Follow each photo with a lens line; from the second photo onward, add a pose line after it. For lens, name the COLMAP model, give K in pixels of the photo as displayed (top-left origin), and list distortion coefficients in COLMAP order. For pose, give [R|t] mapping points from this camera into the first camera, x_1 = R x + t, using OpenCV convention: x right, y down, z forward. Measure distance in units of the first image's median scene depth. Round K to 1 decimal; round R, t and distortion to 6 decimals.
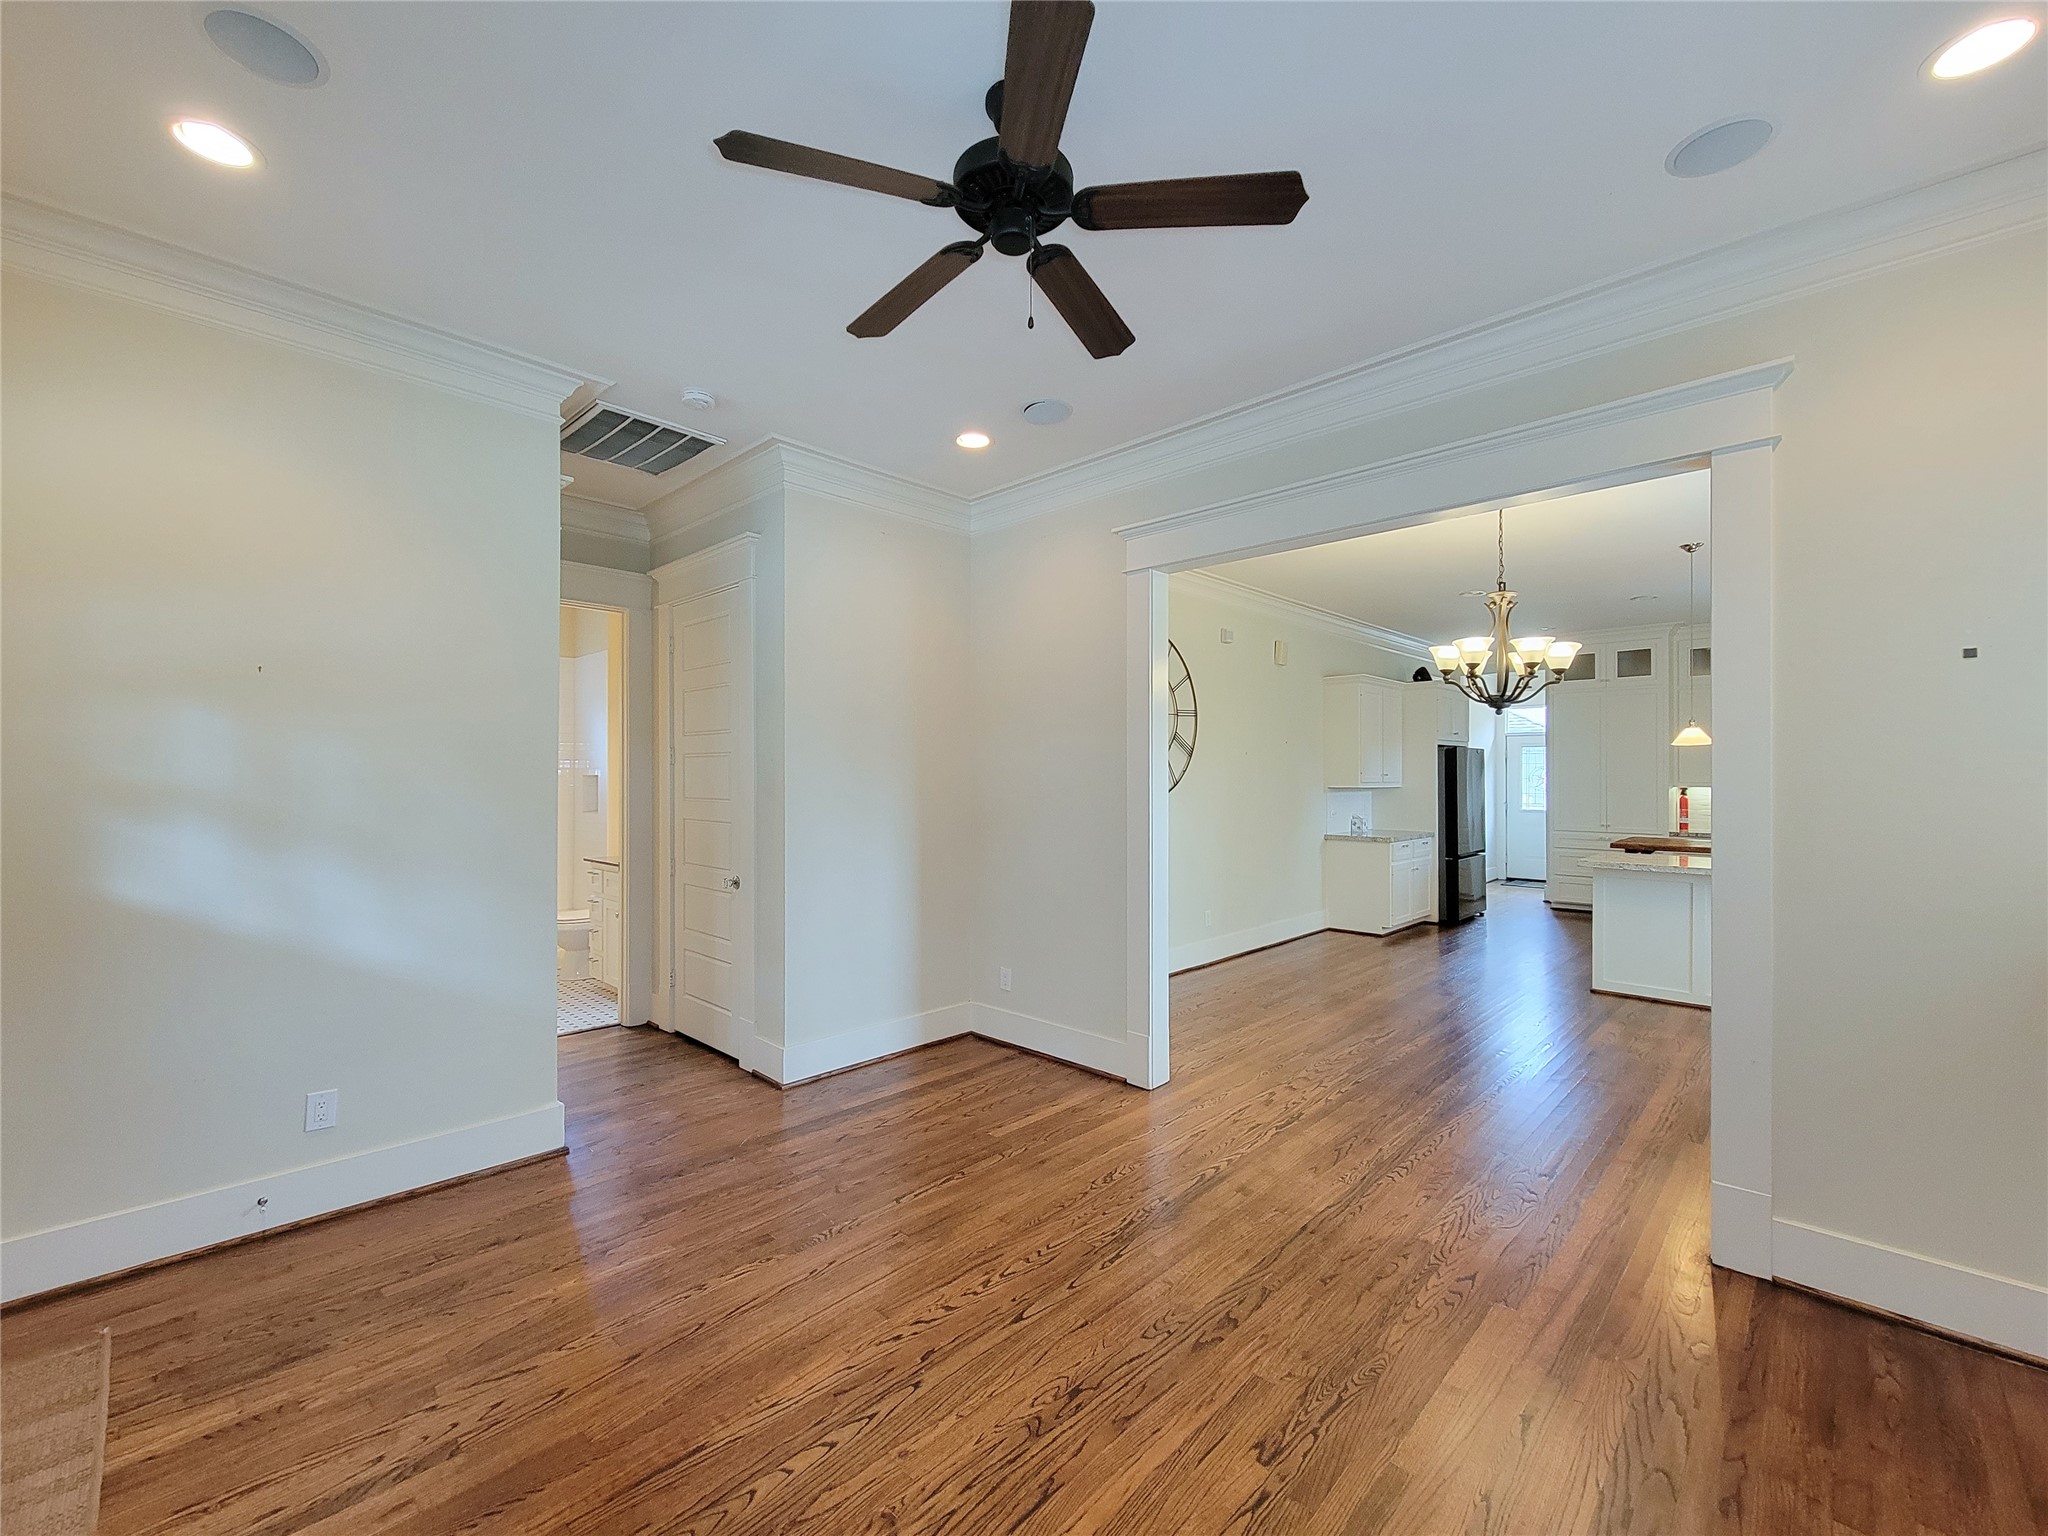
lens RADIAL K [[843.7, 0, 1010.0], [0, 843.7, 770.7], [0, 0, 1]] dist [-0.000332, -0.000121]
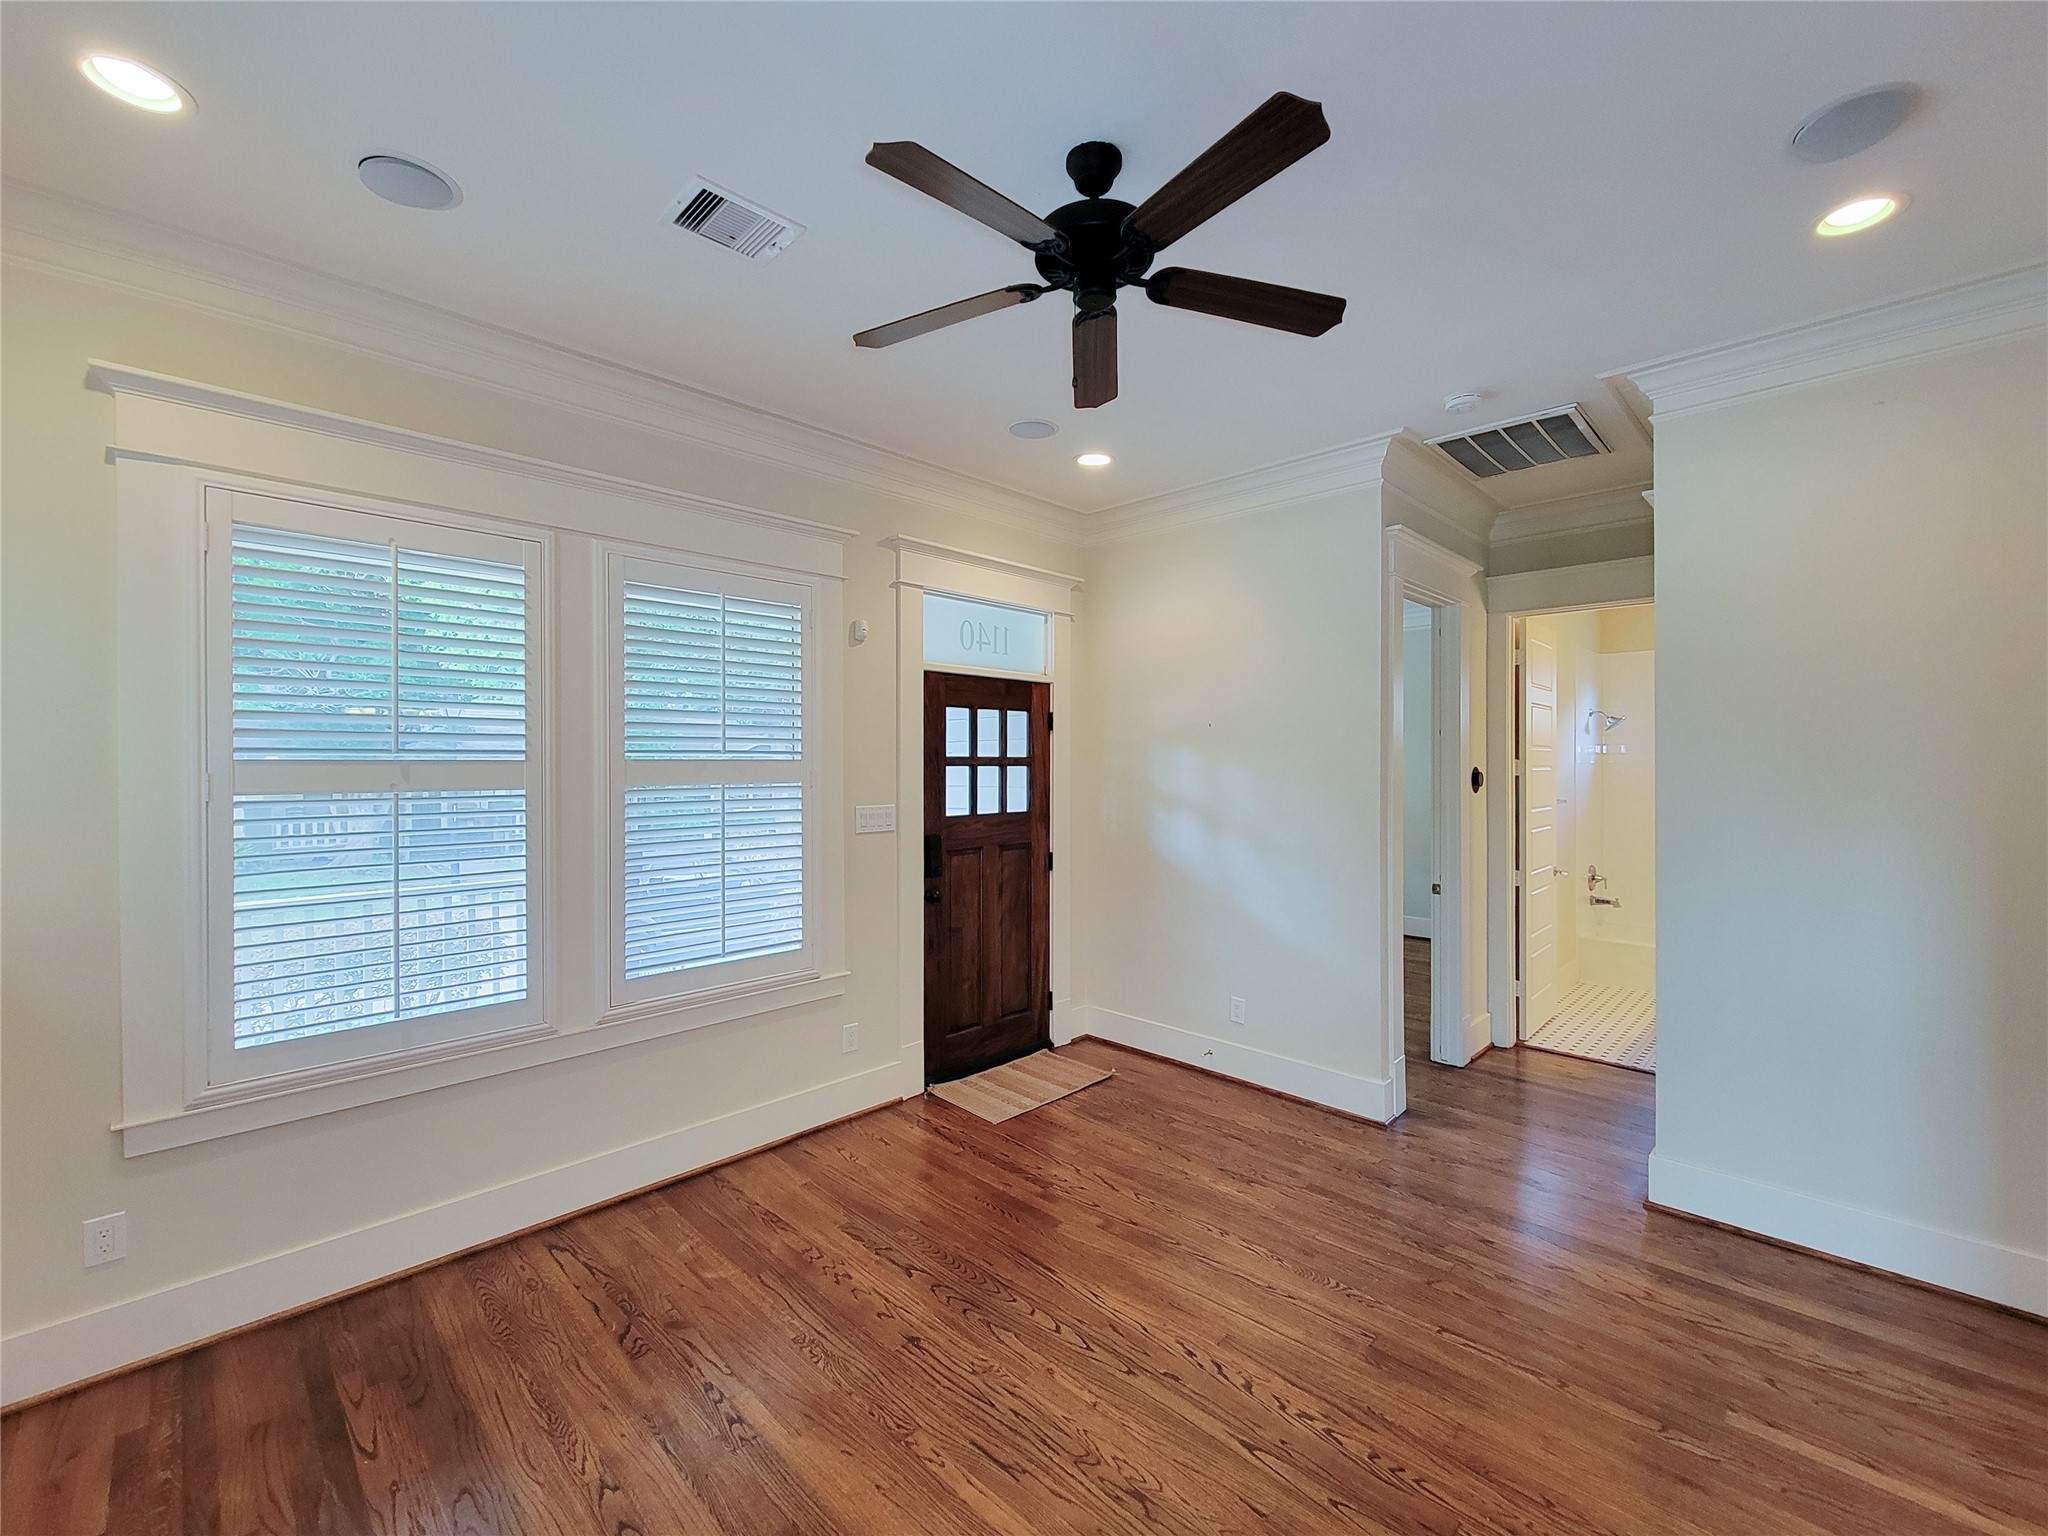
lens RADIAL K [[856.0, 0, 1048.8], [0, 856.0, 770.1], [0, 0, 1]] dist [0.011324, -0.006235]
pose [[0.016362, 0.003173, -0.999861, 0.594086], [0.006302, 0.999975, 0.003276, -0.028719], [0.999846, -0.006355, 0.016341, 0.531392]]
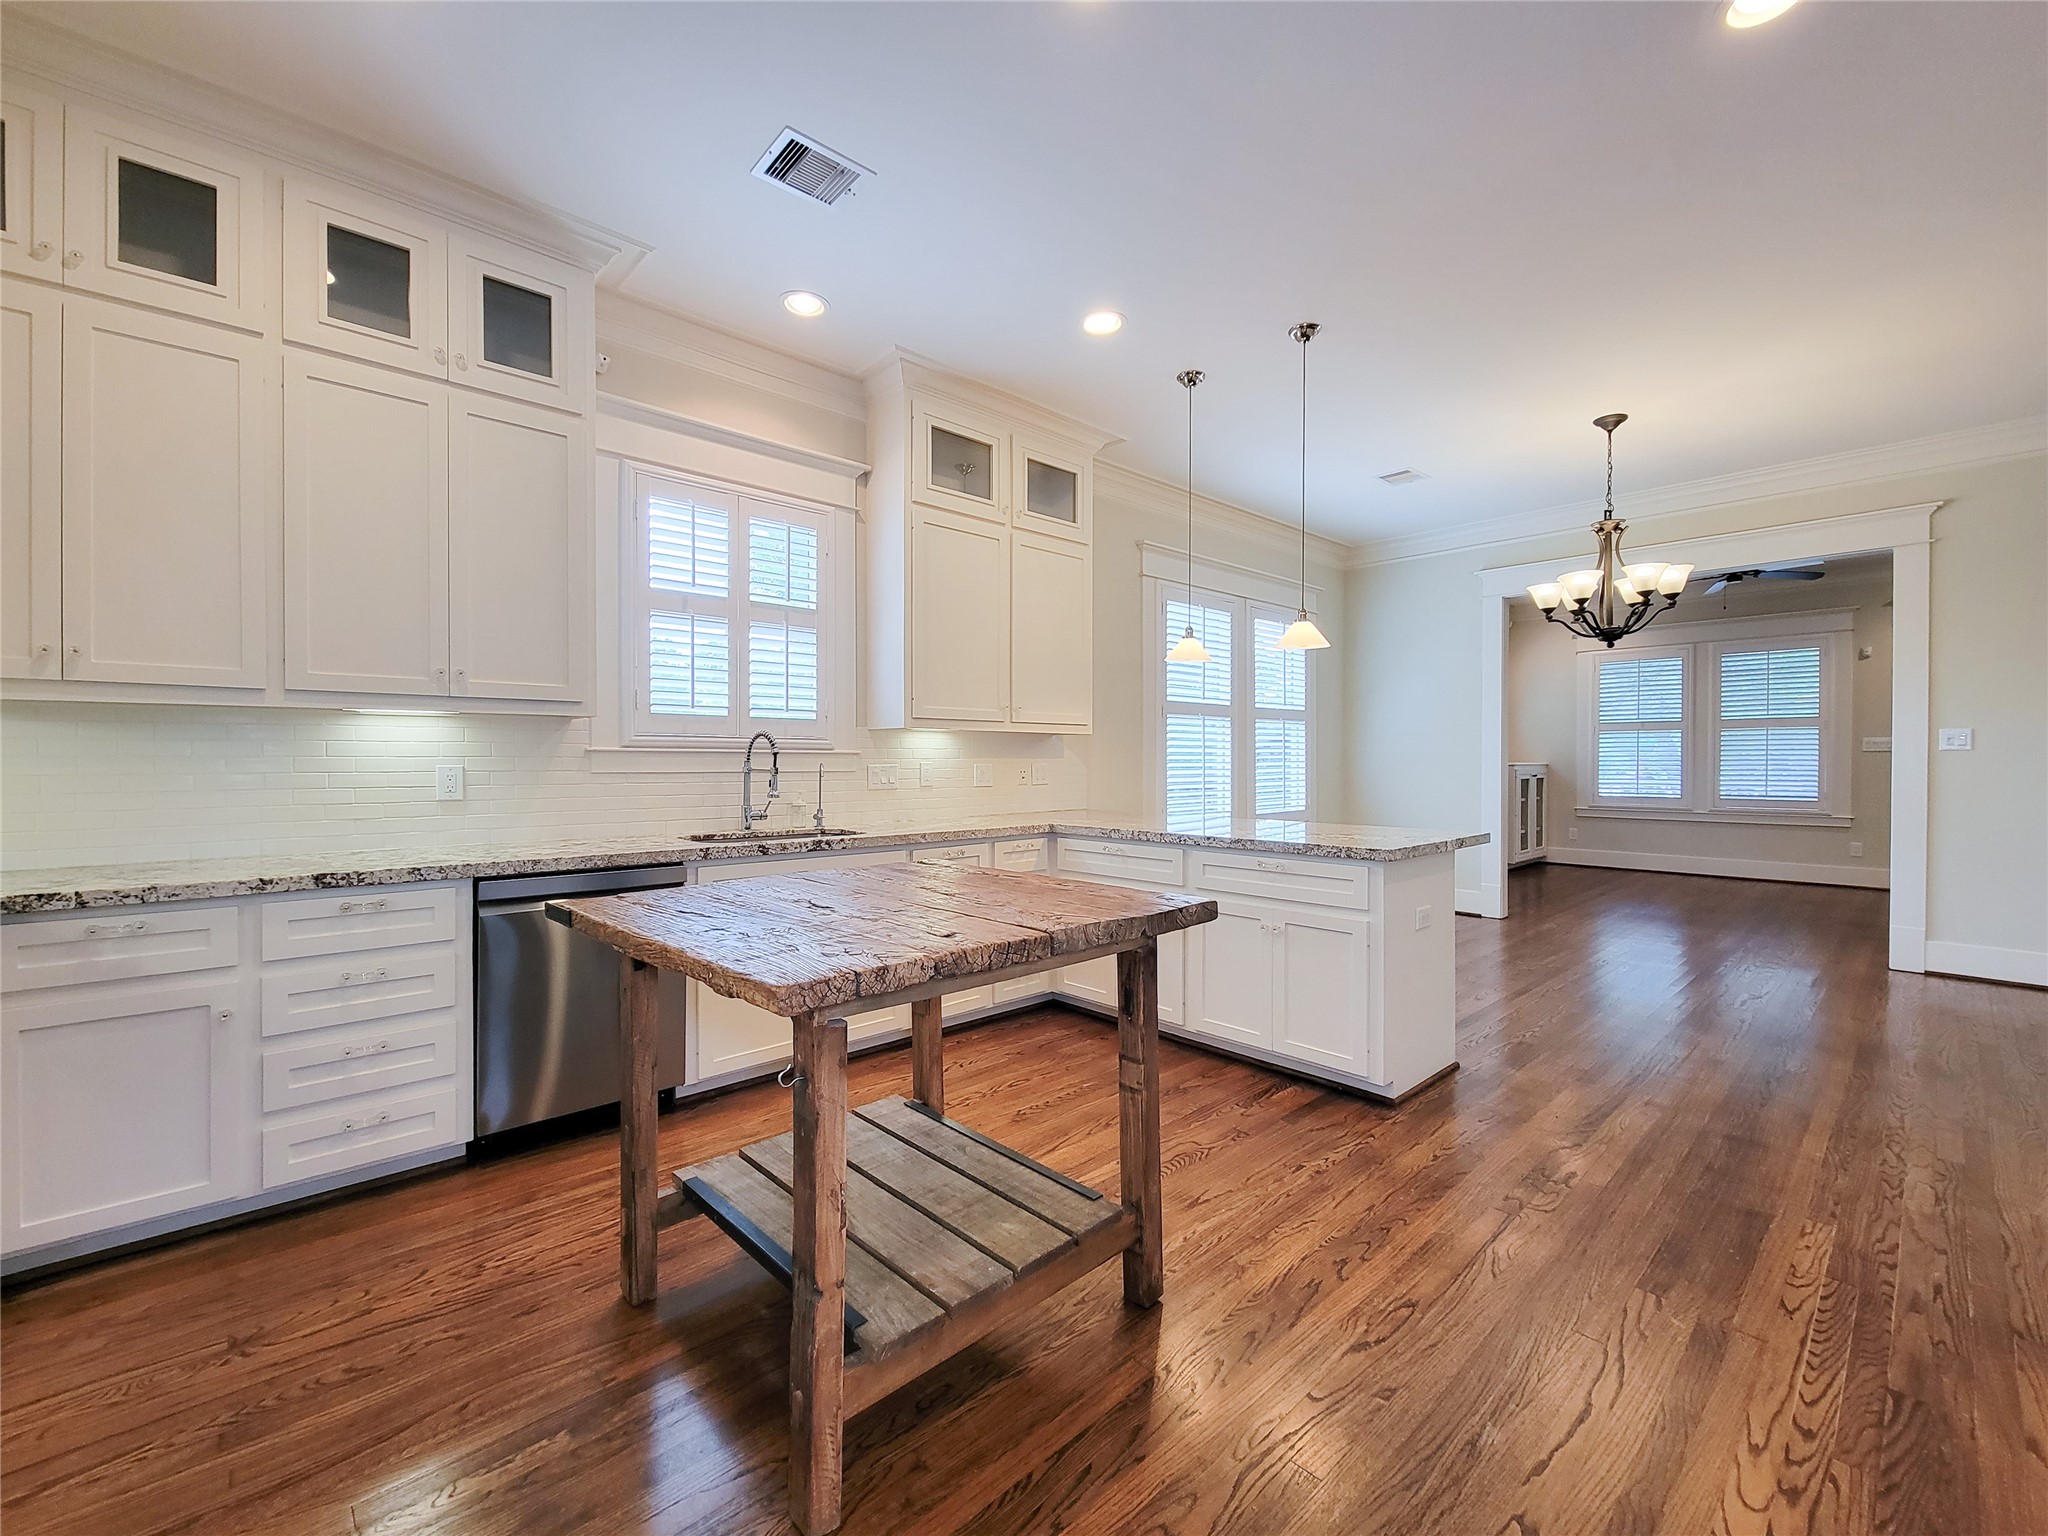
lens RADIAL K [[852.9, 0, 1008.5], [0, 852.9, 765.8], [0, 0, 1]] dist [-0.000066, -0.000478]
pose [[-0.998610, -0.002312, 0.052655, 1.664958], [-0.002191, 0.999995, 0.002360, 0.096543], [-0.052660, 0.002241, -0.998610, 2.752913]]
